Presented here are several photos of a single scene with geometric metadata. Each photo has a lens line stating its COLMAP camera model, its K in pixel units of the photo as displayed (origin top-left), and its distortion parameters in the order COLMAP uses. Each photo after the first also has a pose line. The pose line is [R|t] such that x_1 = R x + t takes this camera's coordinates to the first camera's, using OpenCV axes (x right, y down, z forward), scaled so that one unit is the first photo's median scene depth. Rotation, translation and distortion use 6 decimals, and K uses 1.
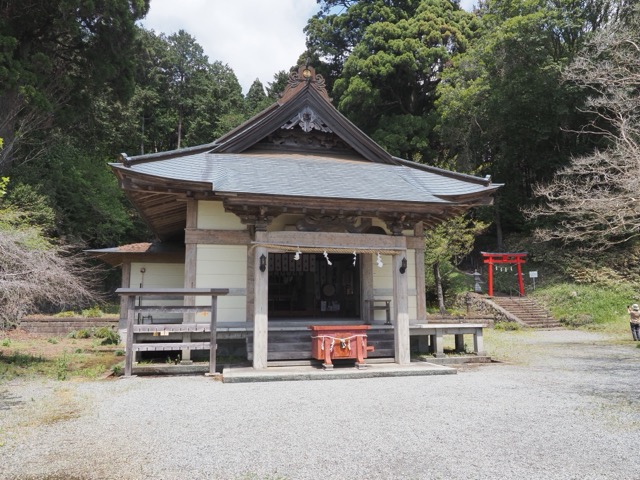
lens RADIAL K [[464.9, 0, 321.1], [0, 464.9, 241.9], [0, 0, 1]] dist [-0.007653, 0.002805]
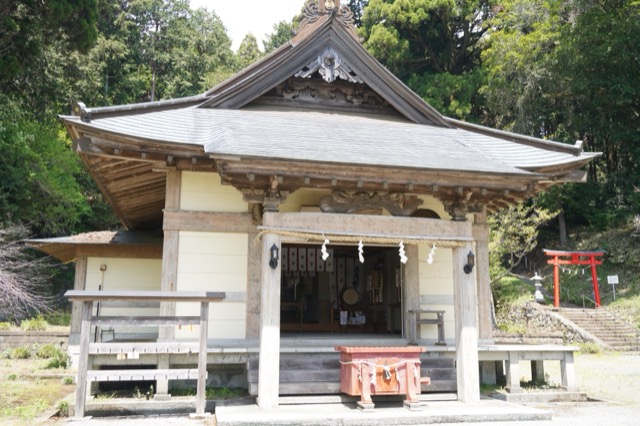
lens RADIAL K [[579.2, 0, 320.6], [0, 579.2, 217.1], [0, 0, 1]] dist [0.020417, -0.012024]
pose [[0.999918, 0.009625, -0.008466, -0.036341], [-0.009912, 0.999354, -0.034540, 0.011771], [0.008128, 0.034621, 0.999367, 0.088085]]
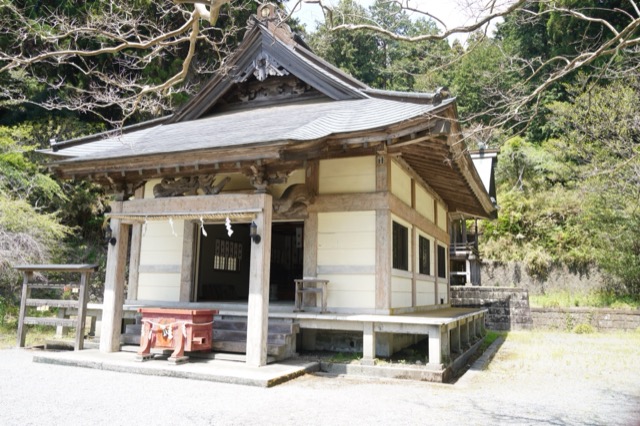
lens RADIAL K [[504.6, 0, 317.9], [0, 504.6, 209.4], [0, 0, 1]] dist [-0.032069, -0.004564]
pose [[0.817650, -0.067729, -0.571718, 0.596850], [0.055161, 0.997704, -0.039304, 0.041921], [0.573068, 0.000601, 0.819508, 0.326267]]
